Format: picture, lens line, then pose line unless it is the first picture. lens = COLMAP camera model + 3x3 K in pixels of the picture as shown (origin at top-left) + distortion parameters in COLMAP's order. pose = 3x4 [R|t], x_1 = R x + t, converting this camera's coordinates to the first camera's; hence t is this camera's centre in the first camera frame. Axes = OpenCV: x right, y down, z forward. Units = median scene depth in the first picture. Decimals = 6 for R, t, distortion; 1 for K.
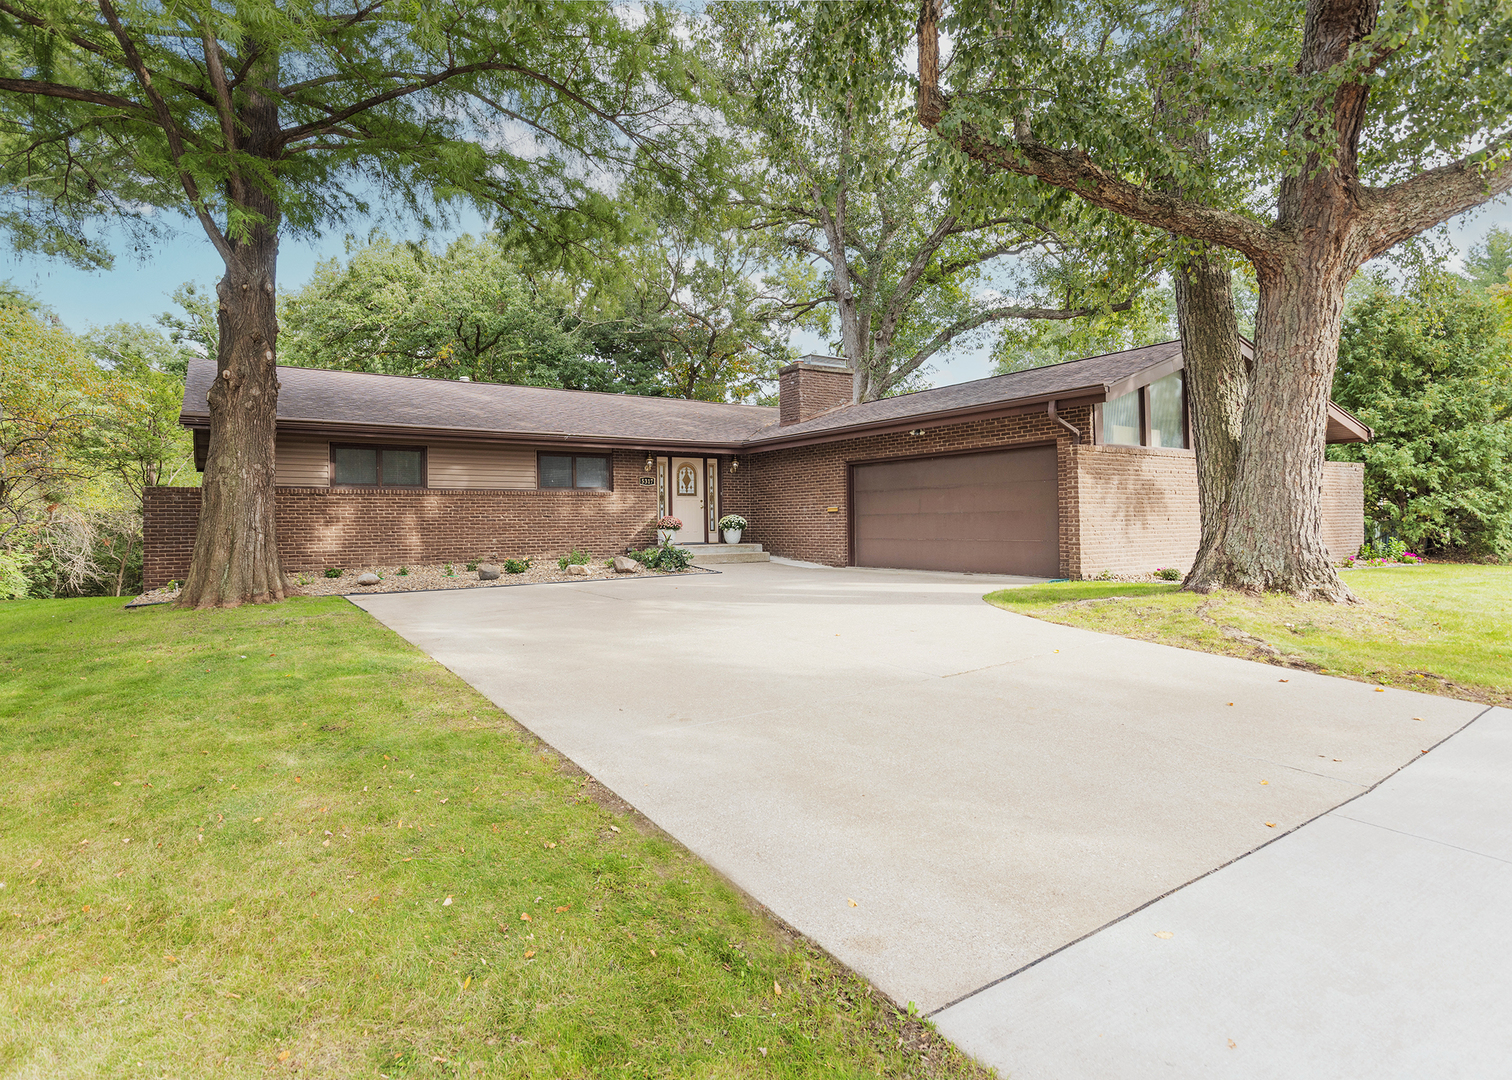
lens RADIAL K [[834.1, 0, 747.1], [0, 834.1, 531.1], [0, 0, 1]] dist [-0.012094, -0.001294]
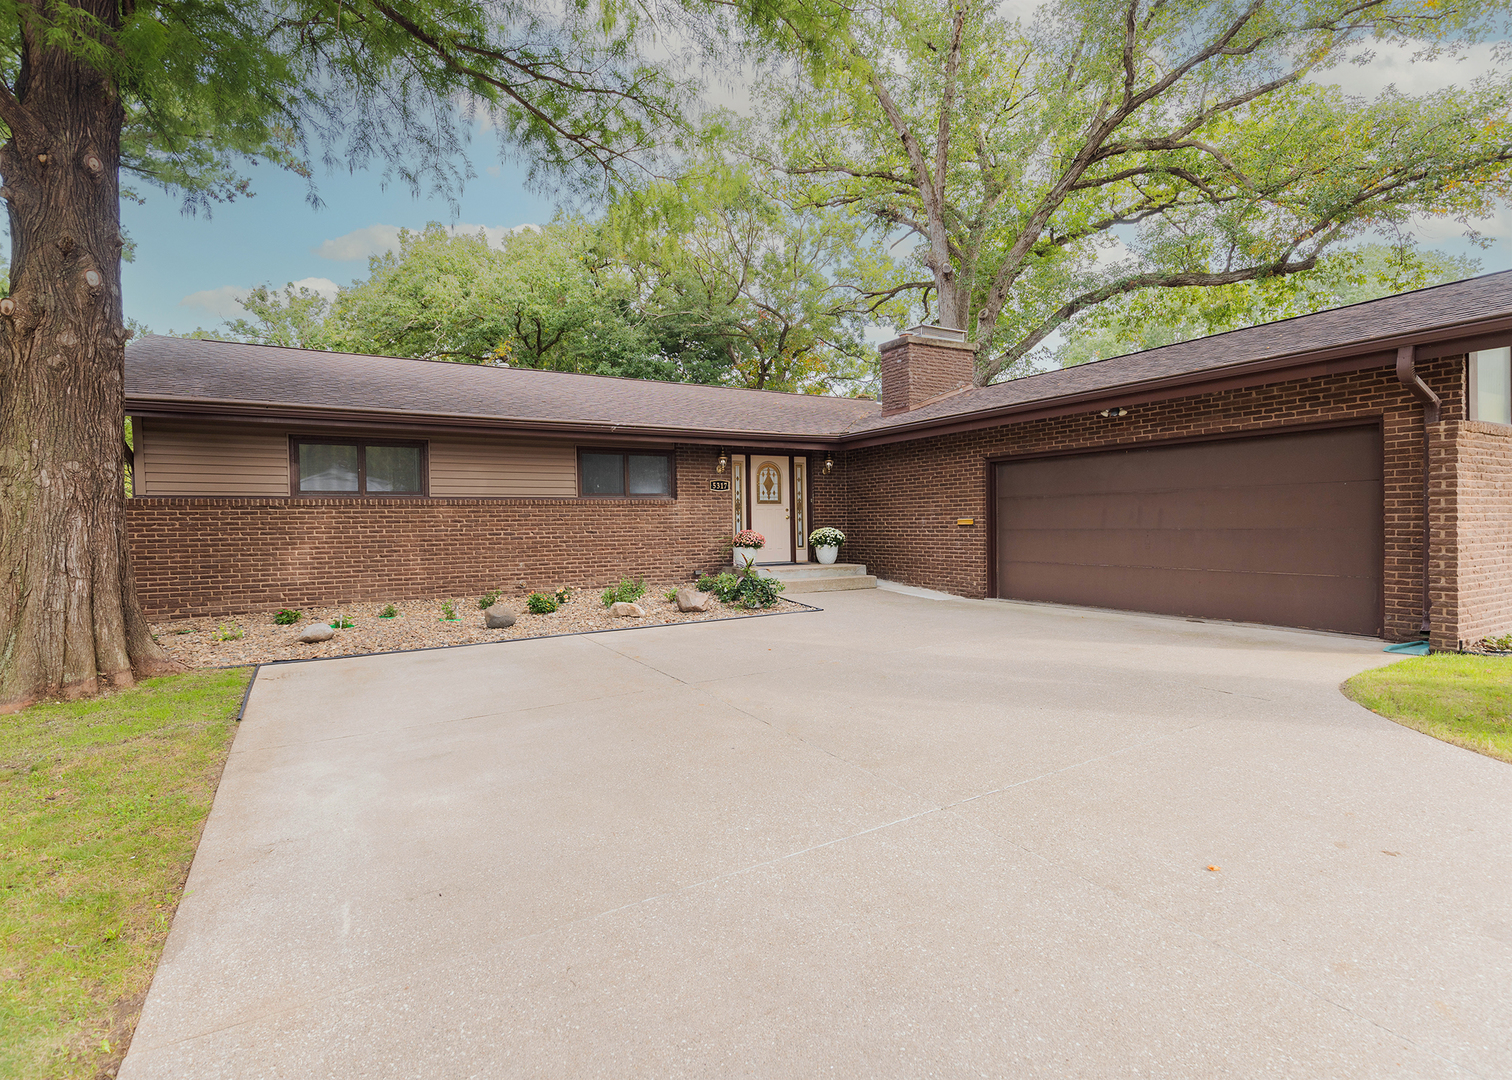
lens RADIAL K [[747.3, 0, 765.5], [0, 747.3, 539.5], [0, 0, 1]] dist [-0.005158, -0.000403]
pose [[0.998804, -0.002174, -0.048842, -0.041320], [0.002891, 0.999889, 0.014611, -0.018573], [0.048805, -0.014735, 0.998700, 0.289762]]
